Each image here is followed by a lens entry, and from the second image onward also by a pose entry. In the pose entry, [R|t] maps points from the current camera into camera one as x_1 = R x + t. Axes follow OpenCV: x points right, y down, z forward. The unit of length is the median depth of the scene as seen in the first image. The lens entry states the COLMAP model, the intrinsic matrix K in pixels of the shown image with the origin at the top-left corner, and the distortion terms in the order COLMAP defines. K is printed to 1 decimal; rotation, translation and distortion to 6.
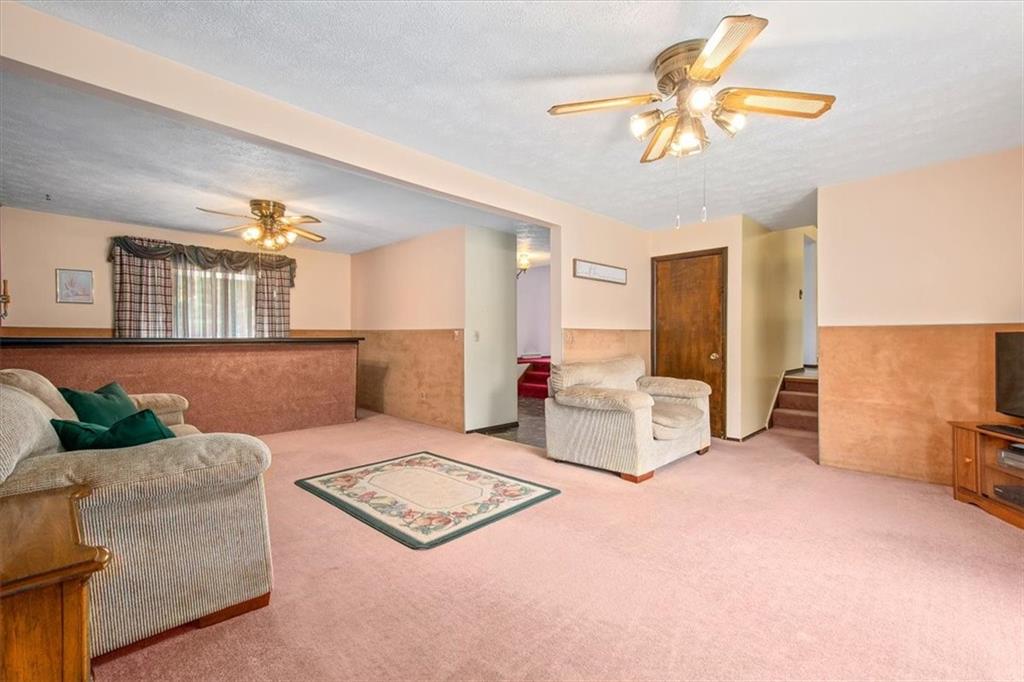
lens RADIAL K [[450.5, 0, 519.2], [0, 450.5, 338.9], [0, 0, 1]] dist [0.010557, -0.000344]
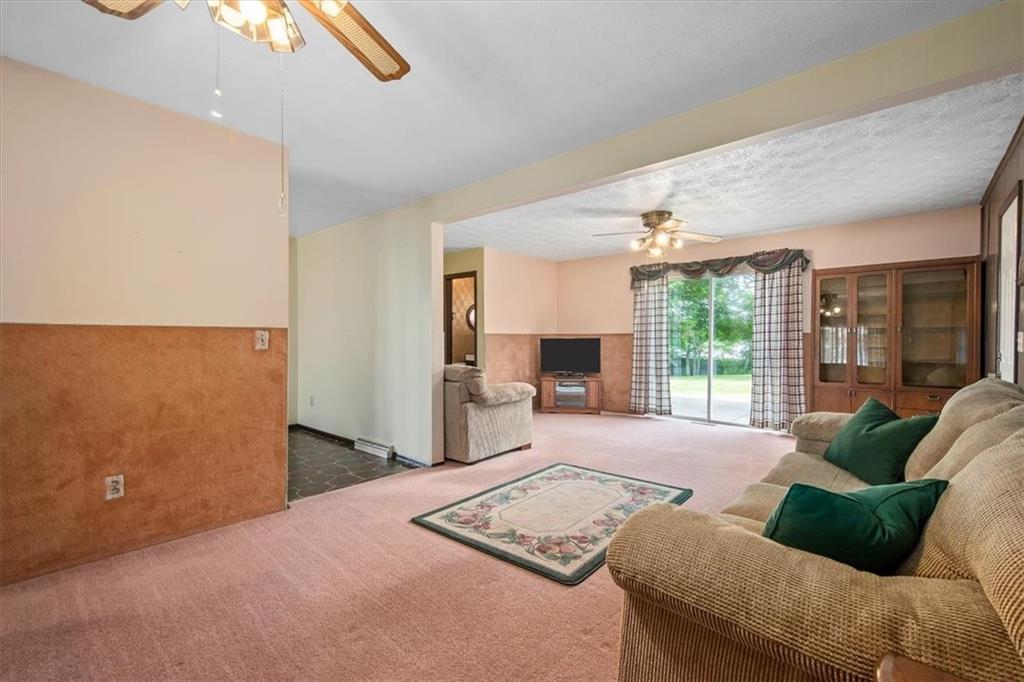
lens RADIAL K [[450.5, 0, 519.0], [0, 450.5, 341.2], [0, 0, 1]] dist [0.010557, -0.000344]
pose [[-0.058327, -0.004146, 0.998289, -1.120777], [0.009673, 0.999942, 0.004718, -0.011821], [-0.998251, 0.009931, -0.058284, 1.135941]]
